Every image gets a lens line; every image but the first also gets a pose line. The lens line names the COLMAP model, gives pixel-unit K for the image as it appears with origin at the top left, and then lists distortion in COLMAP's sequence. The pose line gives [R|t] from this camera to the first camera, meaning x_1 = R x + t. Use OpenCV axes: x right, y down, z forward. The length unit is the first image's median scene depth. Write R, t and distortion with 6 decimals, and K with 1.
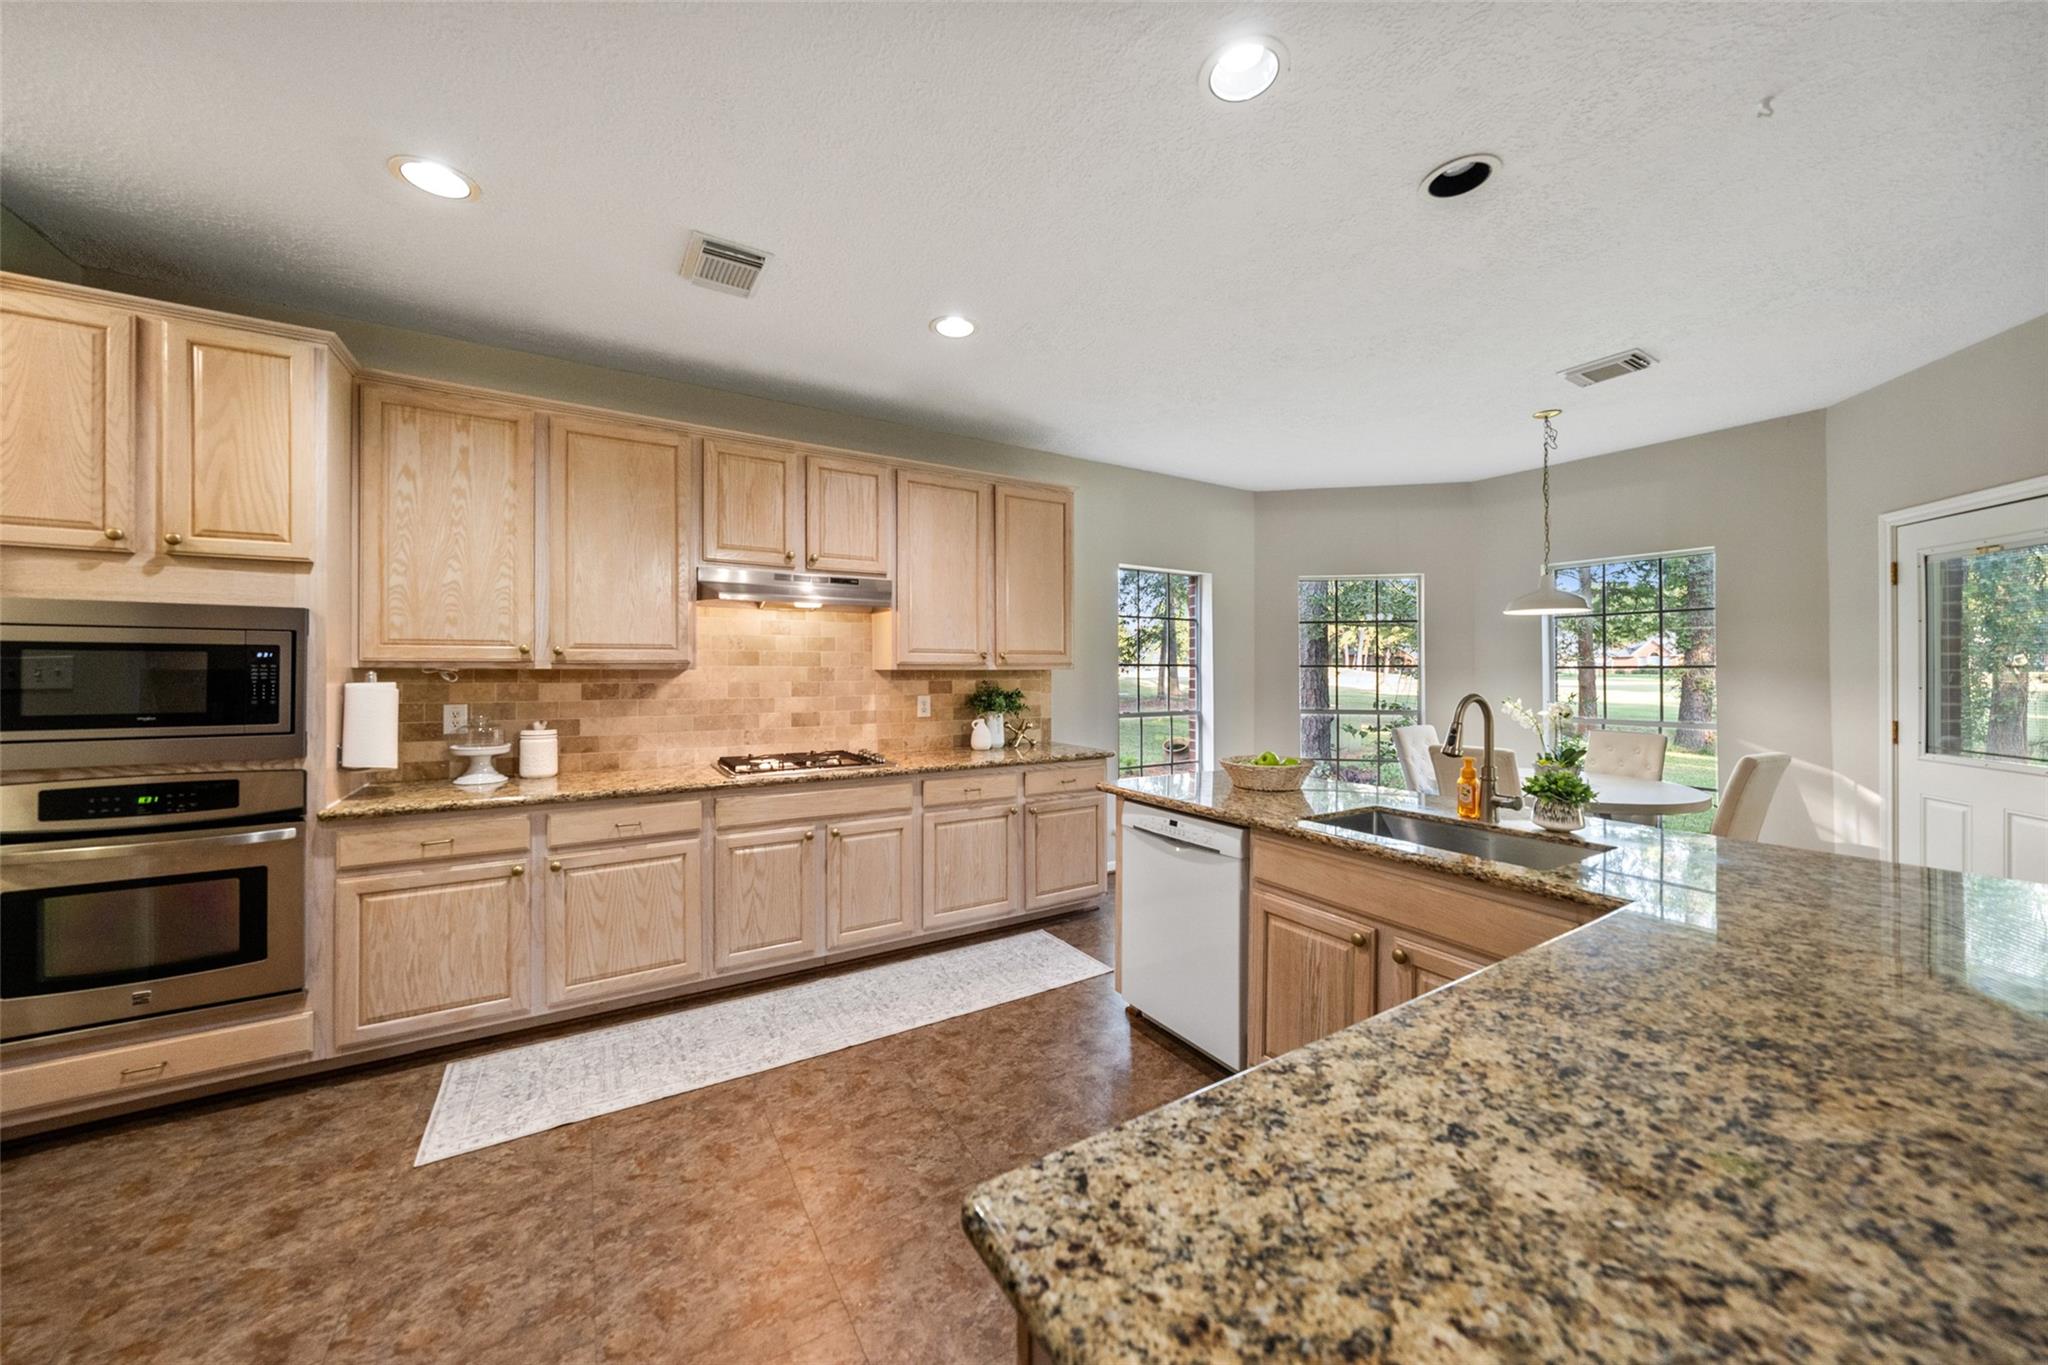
lens RADIAL K [[717.1, 0, 1026.3], [0, 717.1, 661.0], [0, 0, 1]] dist [-0.001425, 0.000059]
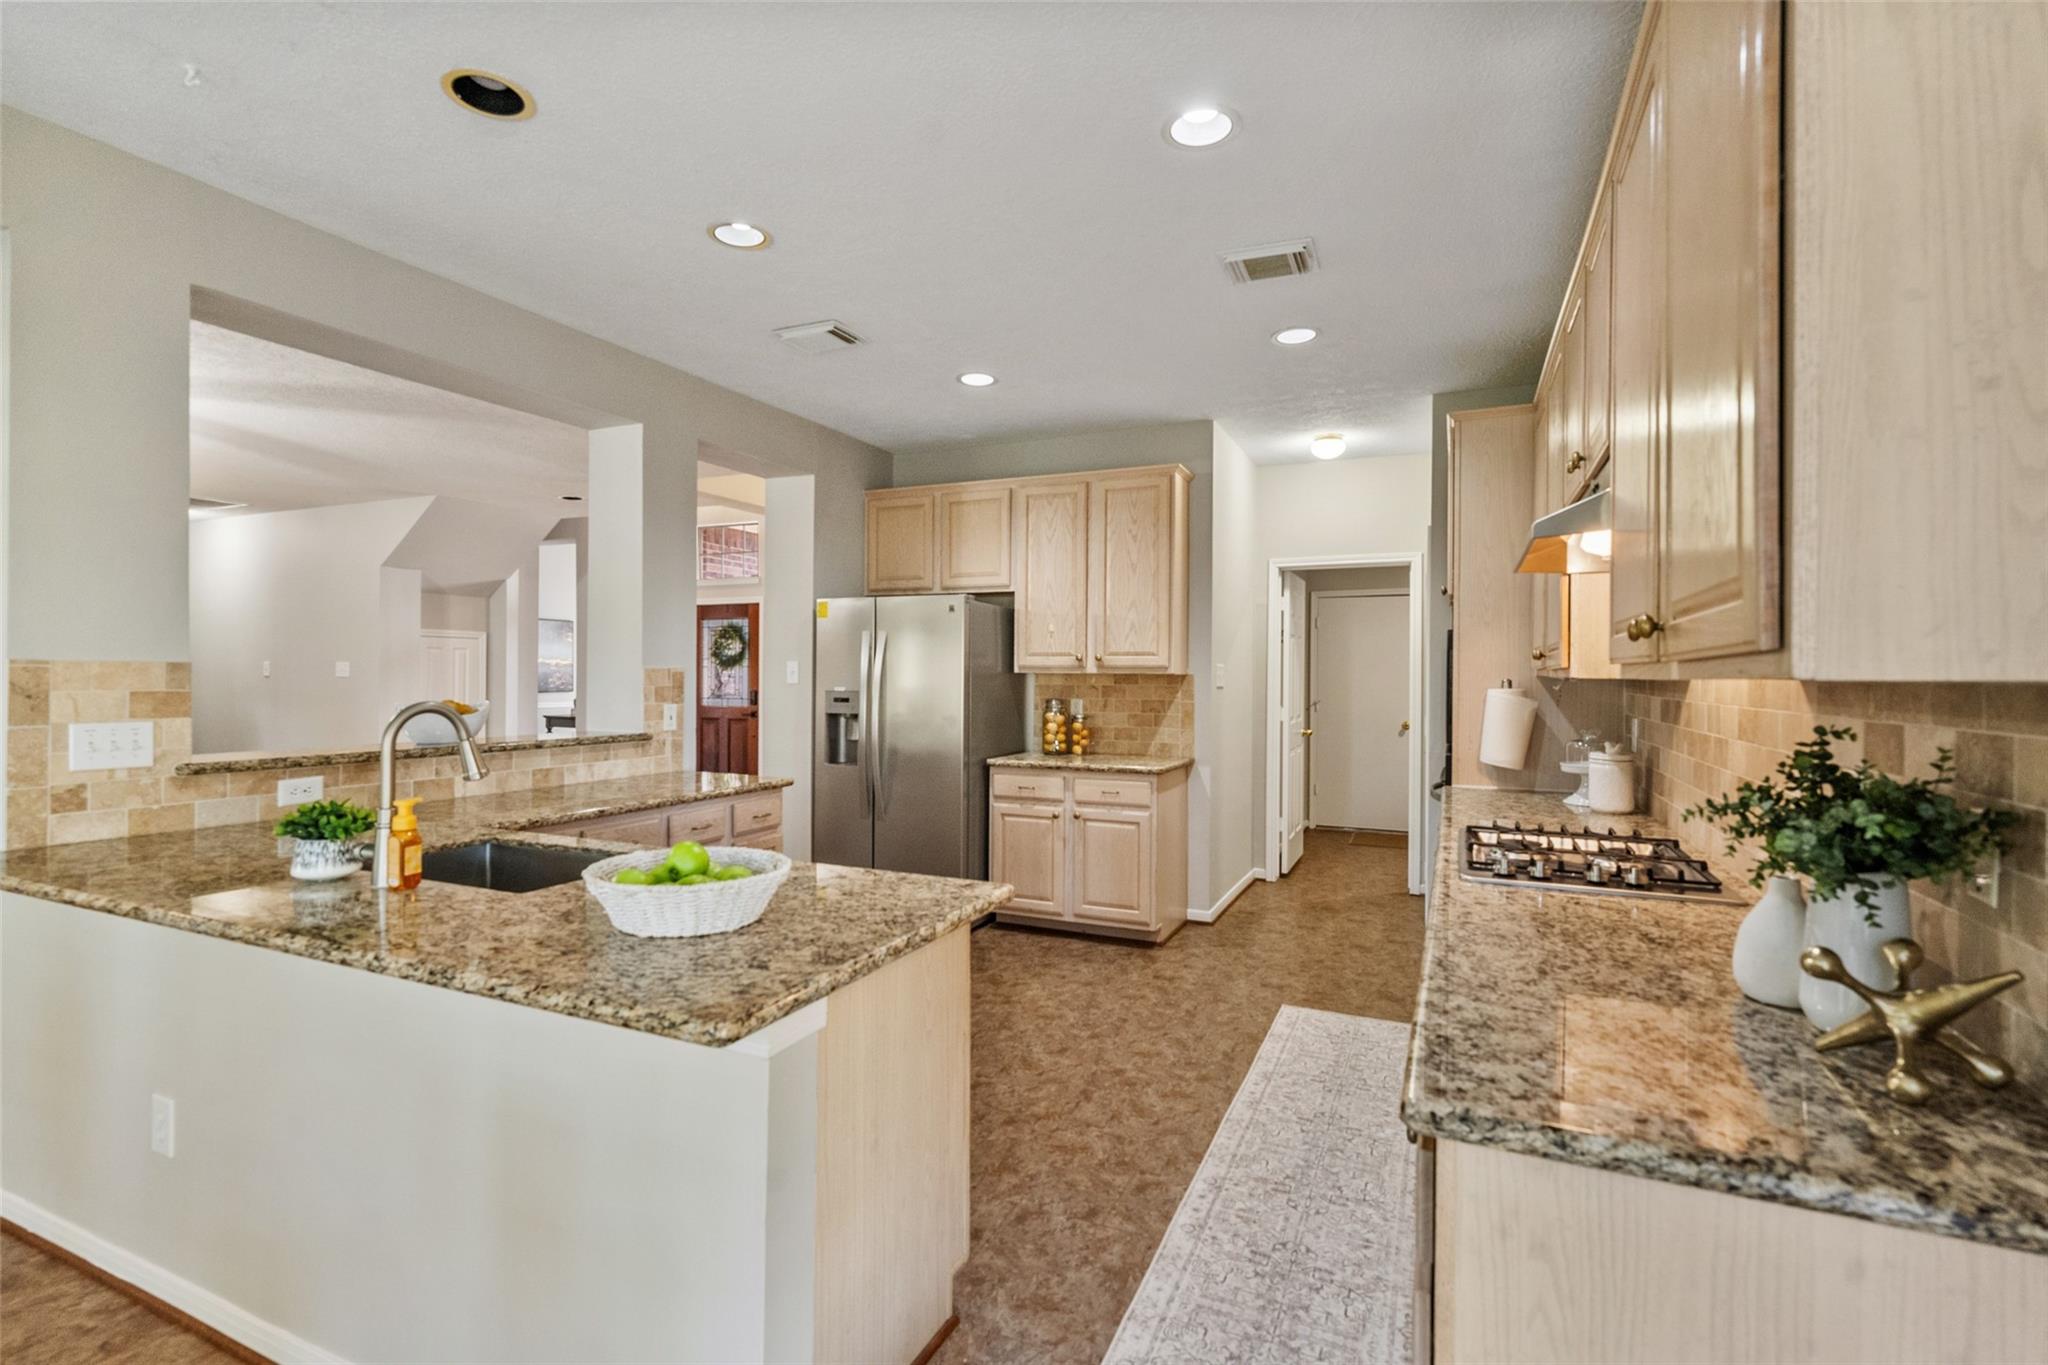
lens RADIAL K [[951.2, 0, 1014.9], [0, 951.2, 676.0], [0, 0, 1]] dist [-0.000003, -0.000214]
pose [[-0.835713, -0.005372, -0.549141, 0.461137], [-0.001842, 0.999974, -0.006979, 0.017630], [0.549164, -0.004821, -0.835701, 1.512271]]
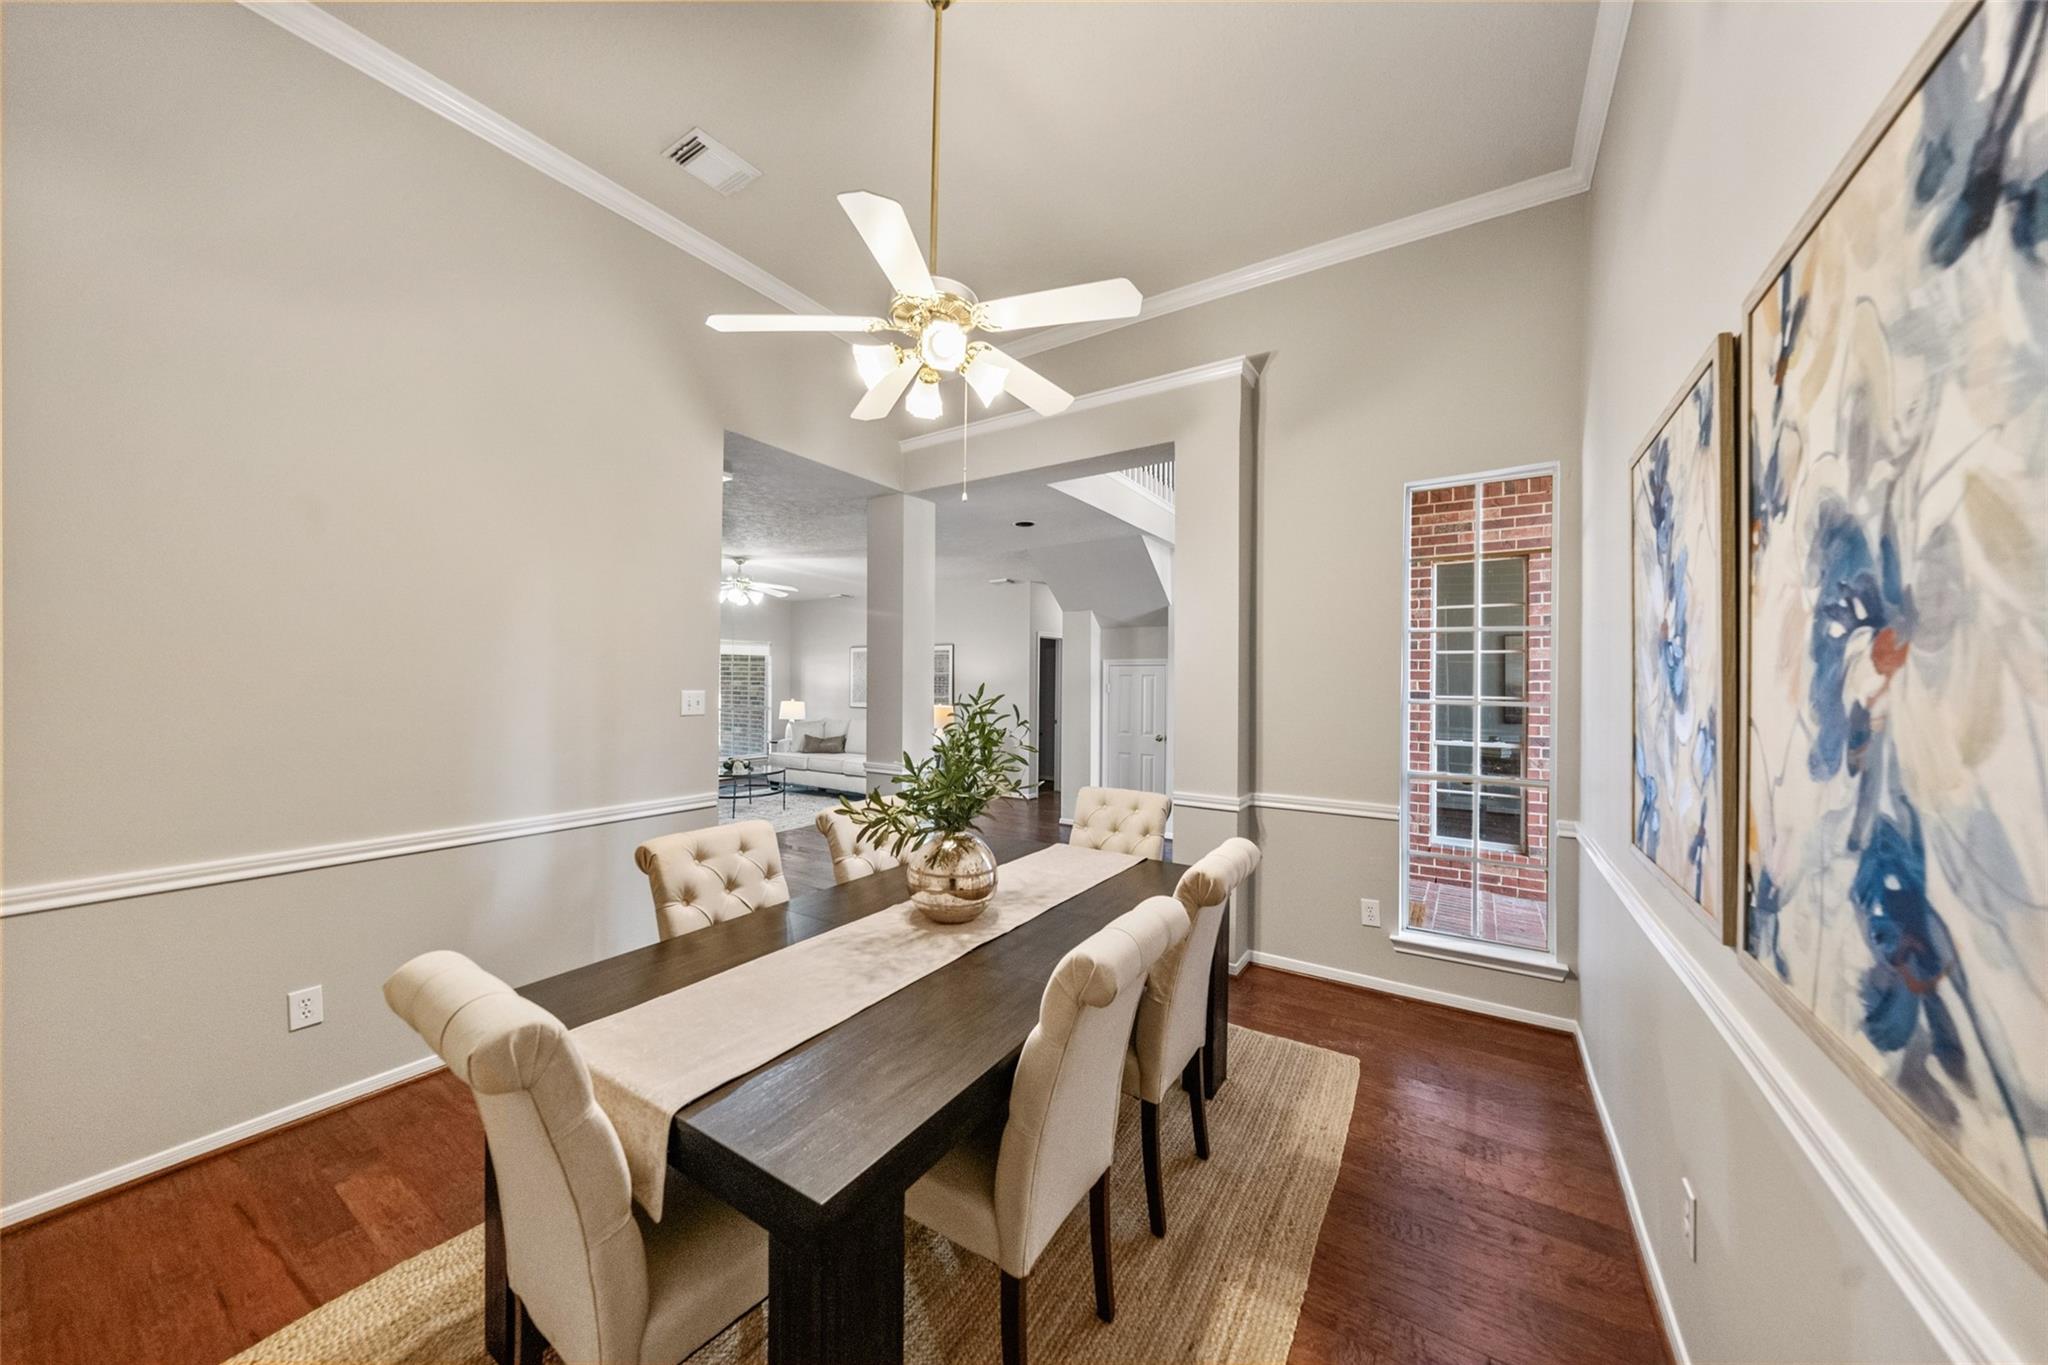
lens RADIAL K [[697.8, 0, 1017.2], [0, 697.8, 679.3], [0, 0, 1]] dist [-0.002158, 0.000282]
pose [[-0.422173, 0.002072, 0.906513, -1.603083], [-0.018233, 0.999776, -0.010777, -0.031609], [-0.906332, -0.021079, -0.422040, -0.425047]]
